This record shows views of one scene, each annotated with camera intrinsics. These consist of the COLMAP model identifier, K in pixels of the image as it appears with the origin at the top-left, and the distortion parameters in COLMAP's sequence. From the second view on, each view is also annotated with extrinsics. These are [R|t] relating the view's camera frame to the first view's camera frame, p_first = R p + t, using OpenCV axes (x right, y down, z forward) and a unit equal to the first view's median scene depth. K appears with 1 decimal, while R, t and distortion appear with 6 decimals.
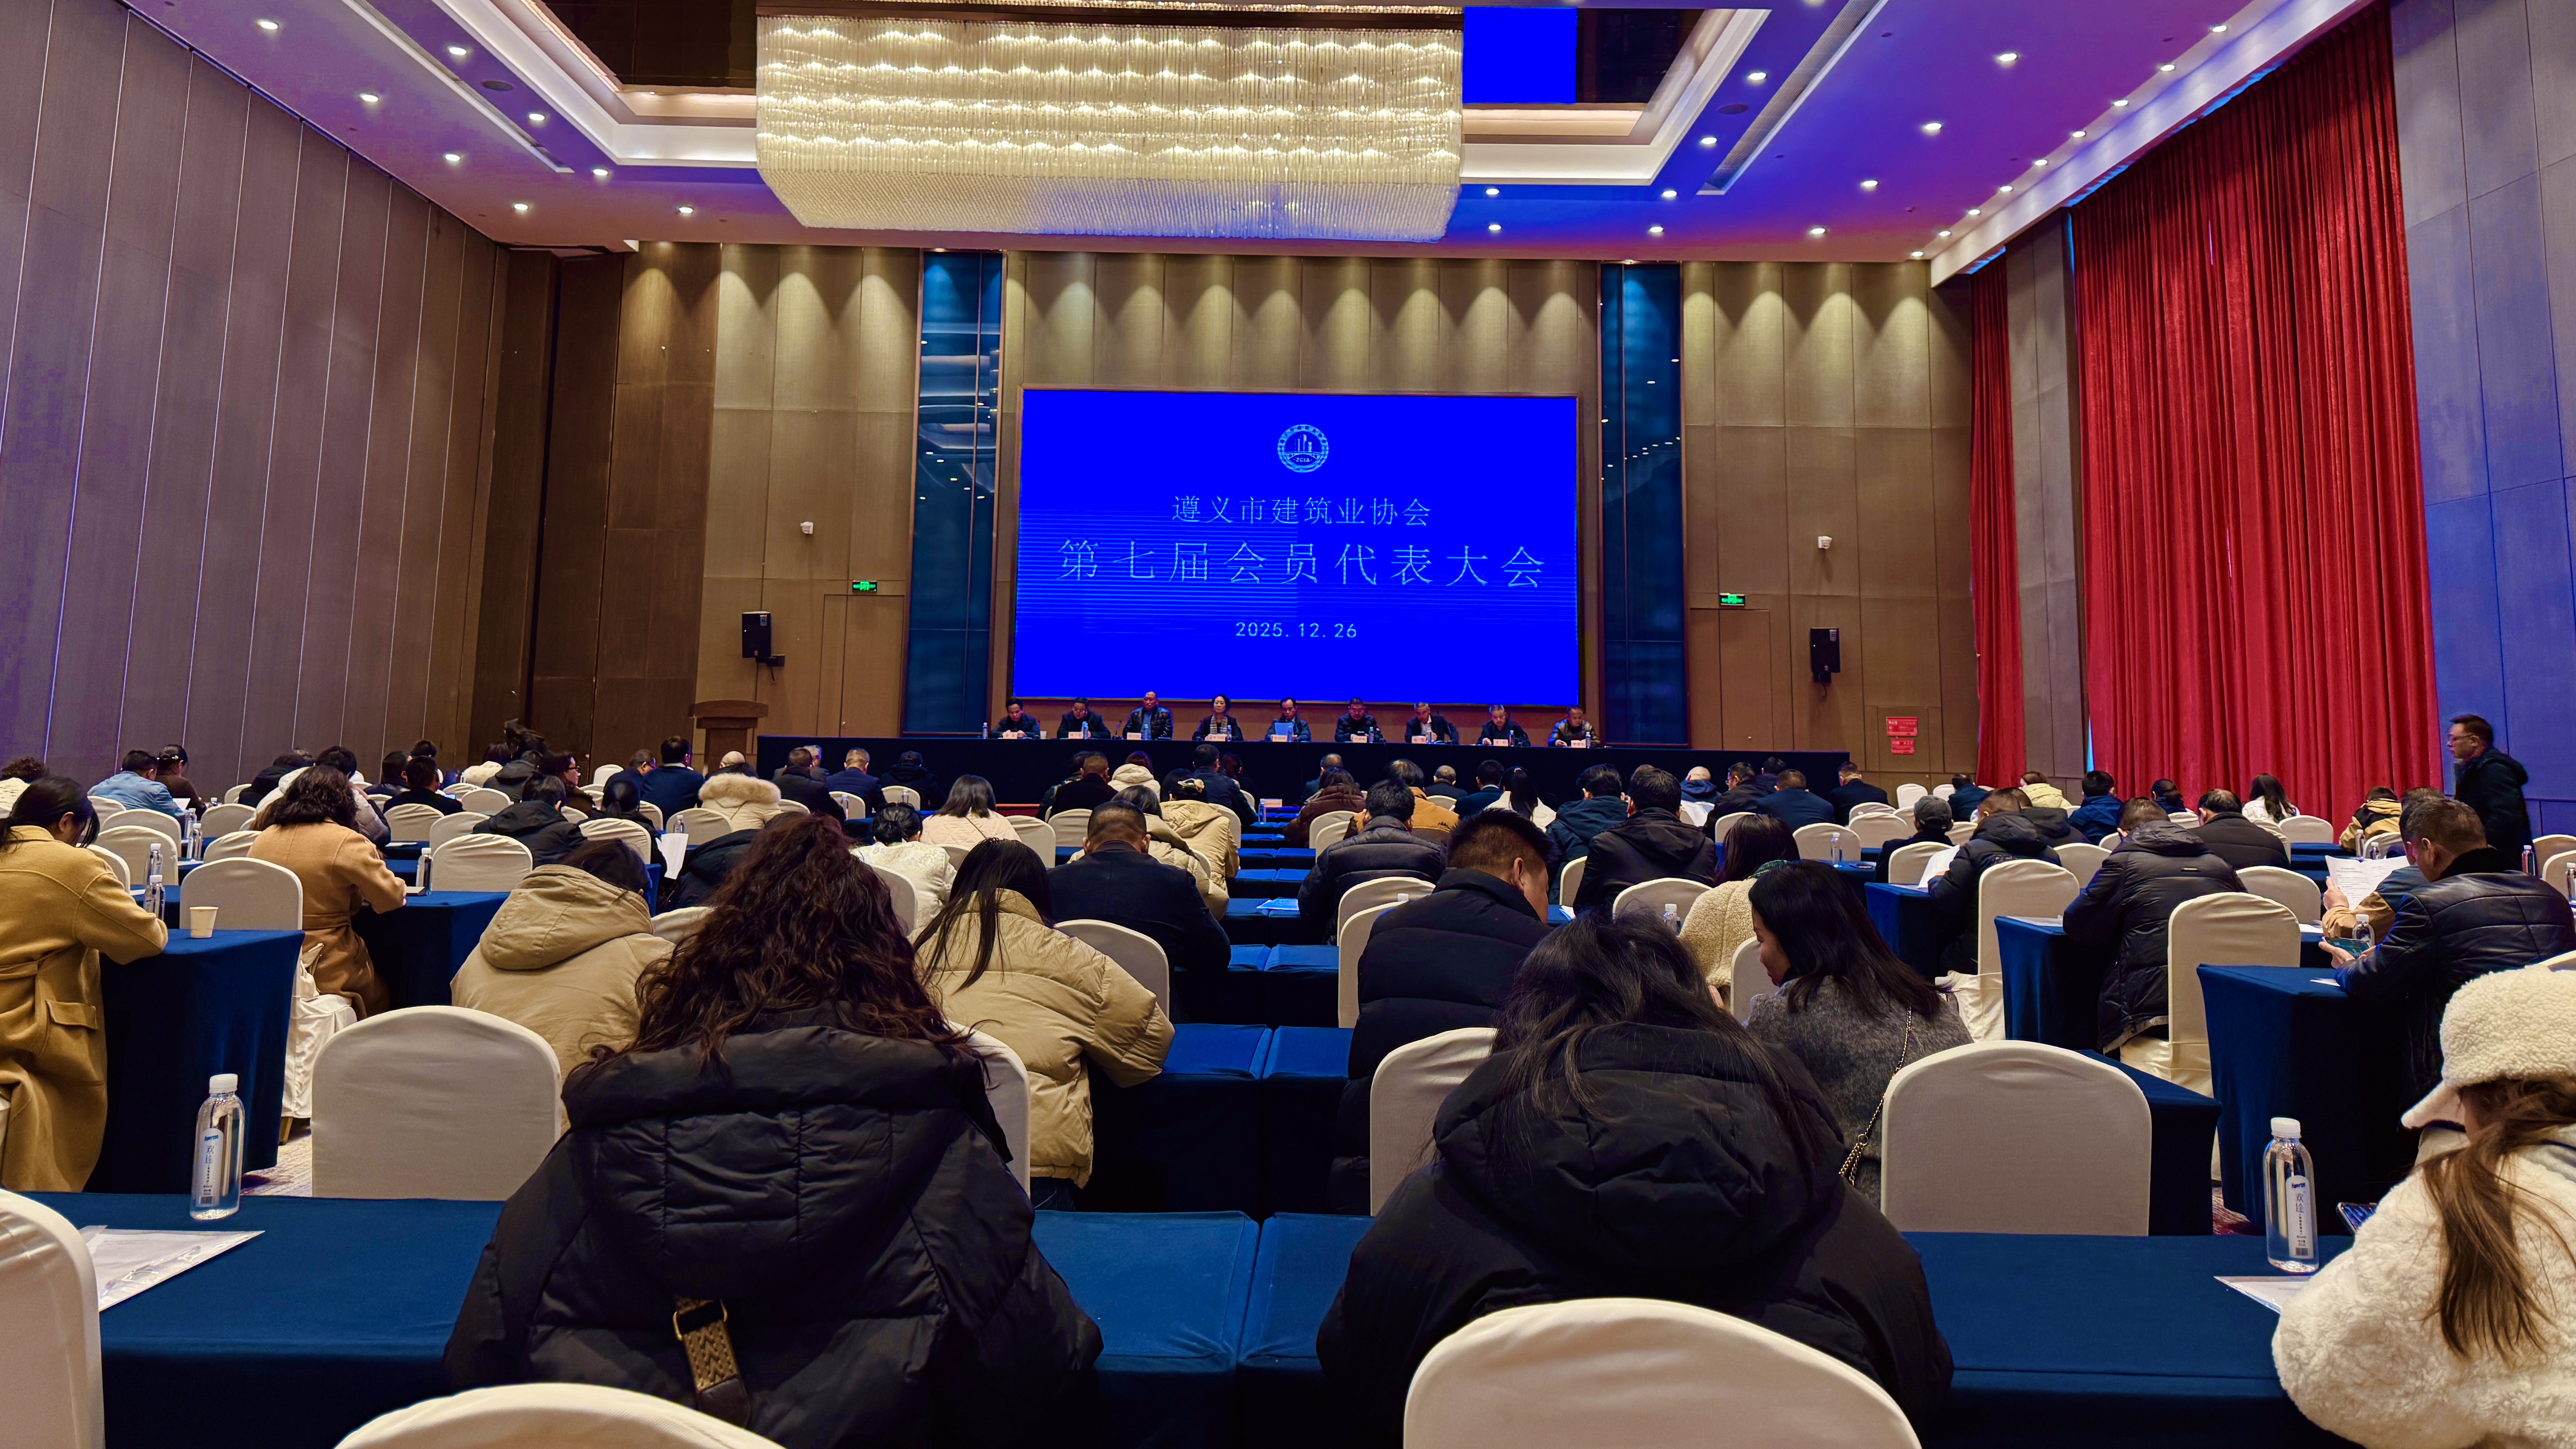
lens RADIAL K [[1768.9, 0, 1282.7], [0, 1768.9, 478.7], [0, 0, 1]] dist [0.062574, -0.000857]
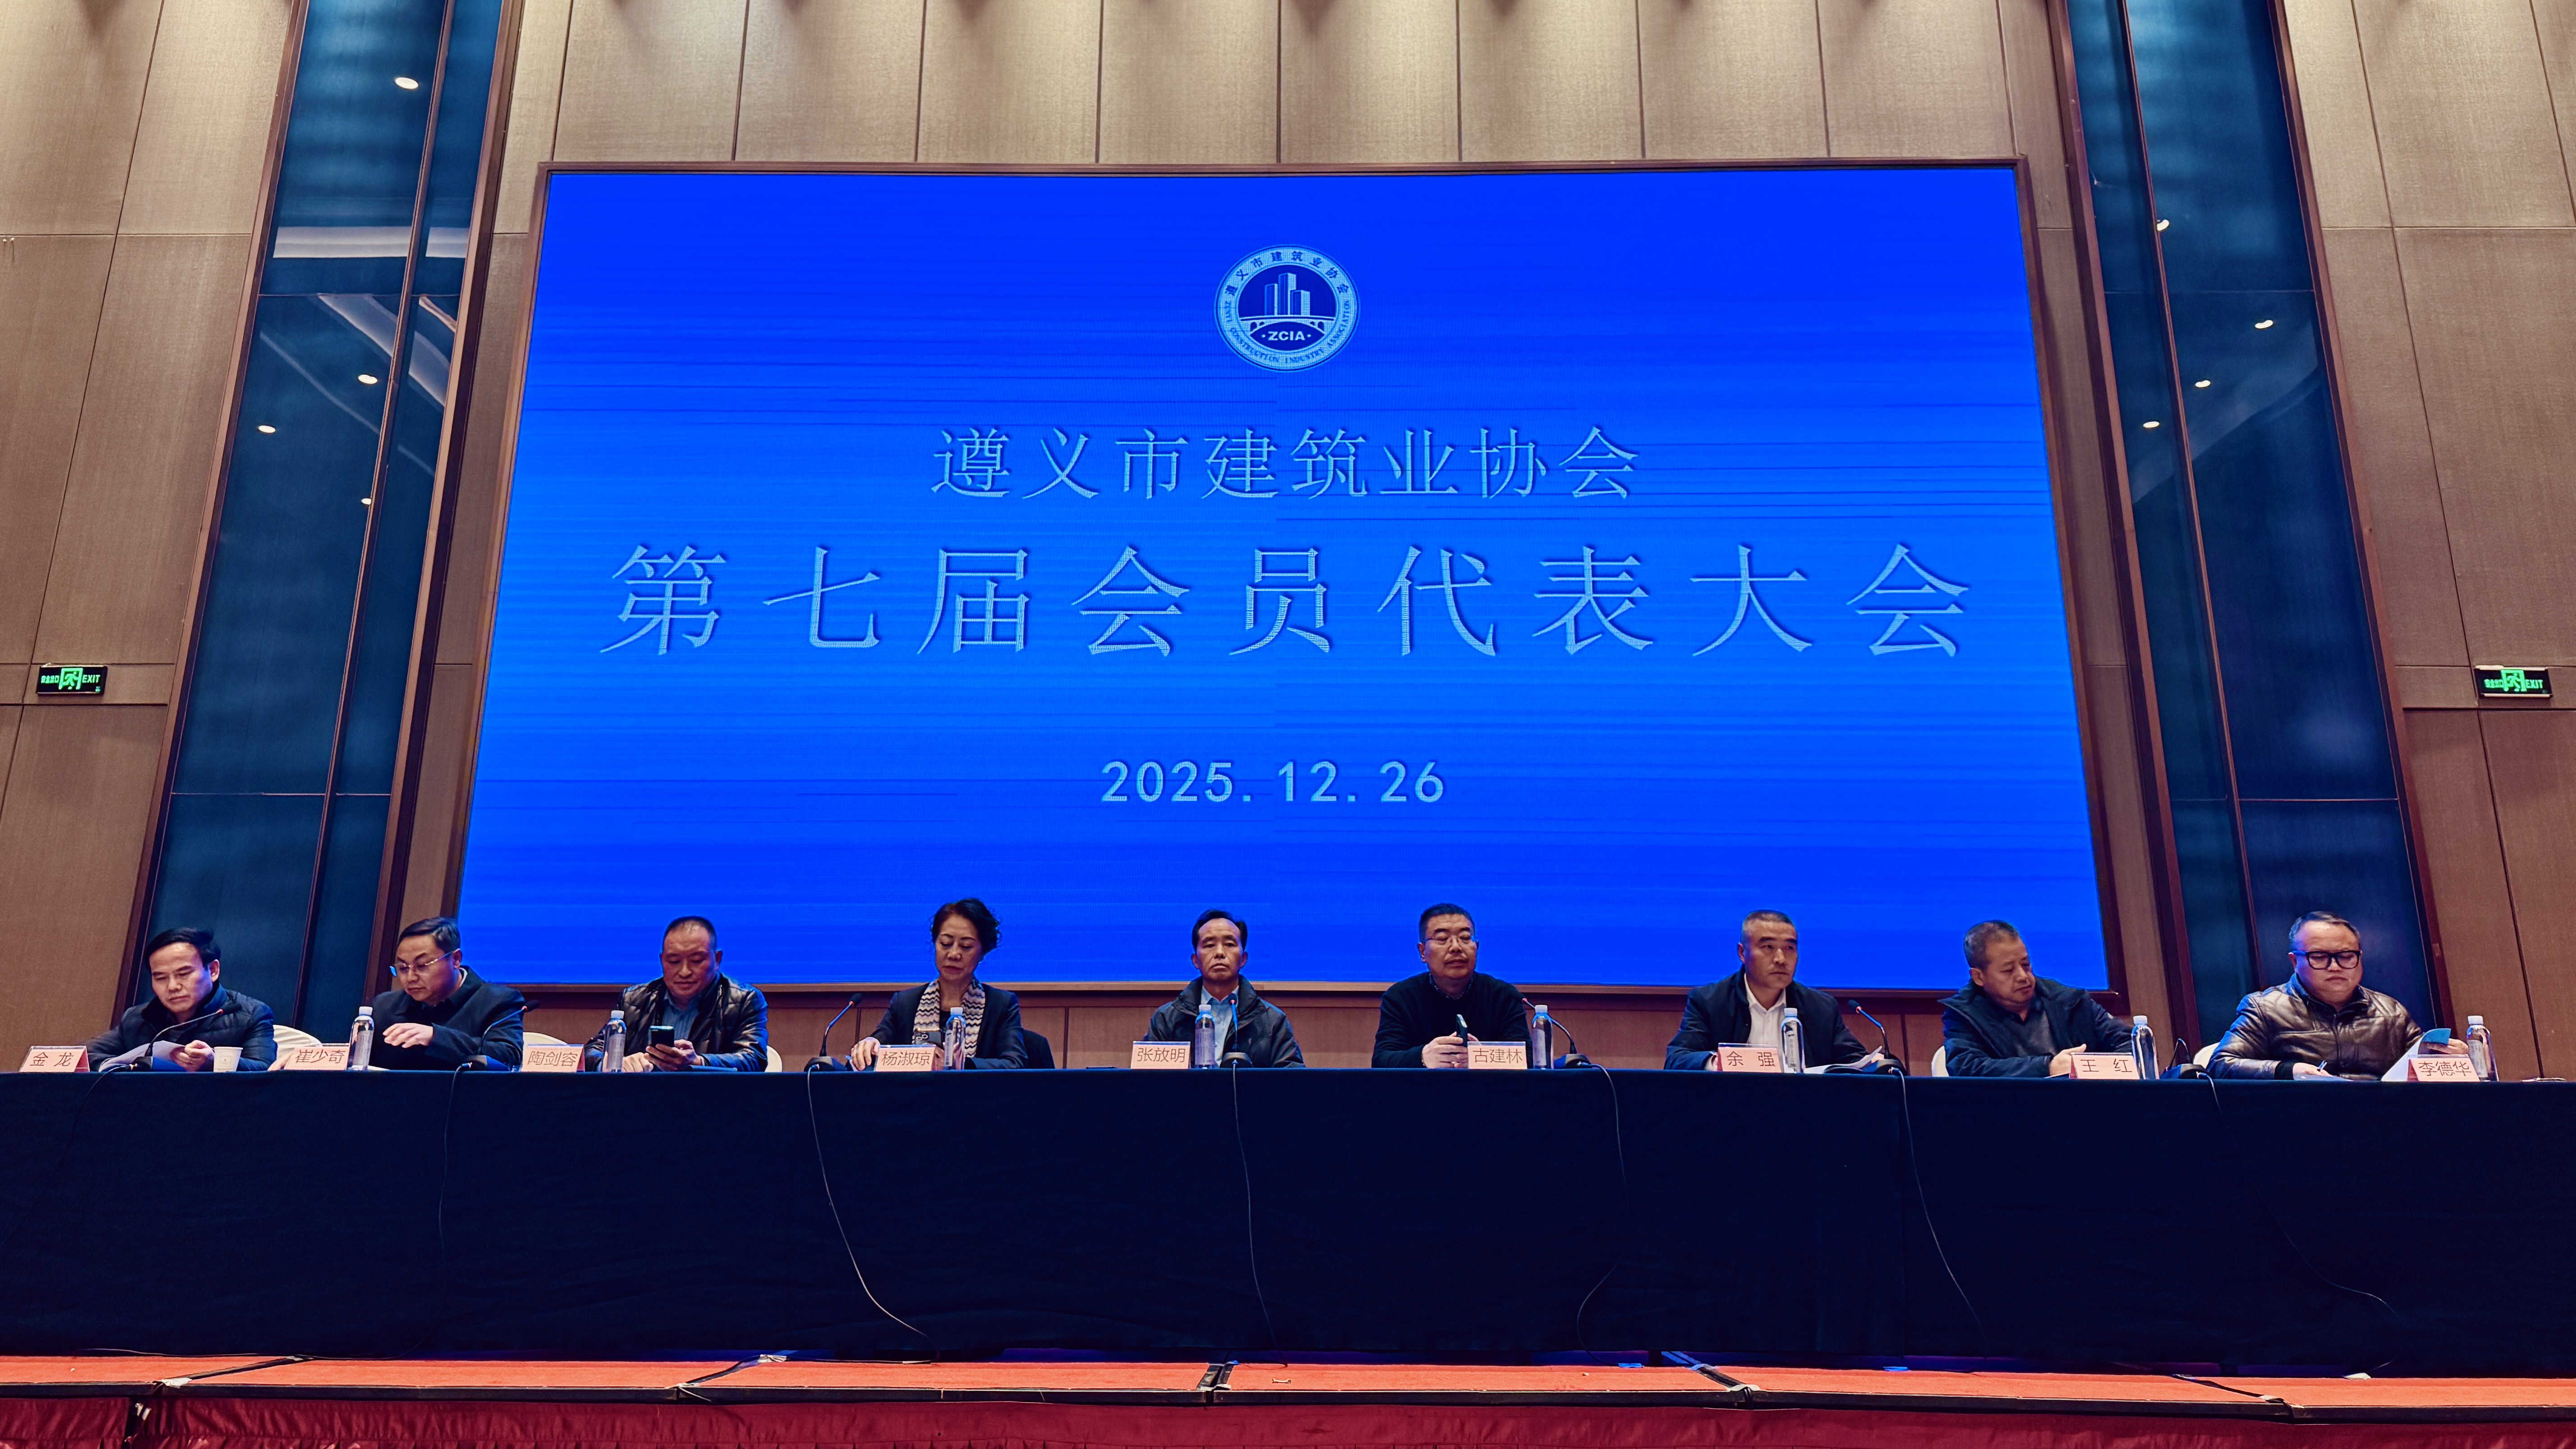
lens RADIAL K [[1857.6, 0, 1292.7], [0, 1857.6, 595.5], [0, 0, 1]] dist [0.003219, -0.001792]
pose [[0.999747, -0.014464, -0.017241, 0.018754], [0.011761, 0.988969, -0.147654, 0.101583], [0.019186, 0.147414, 0.988889, 0.623085]]
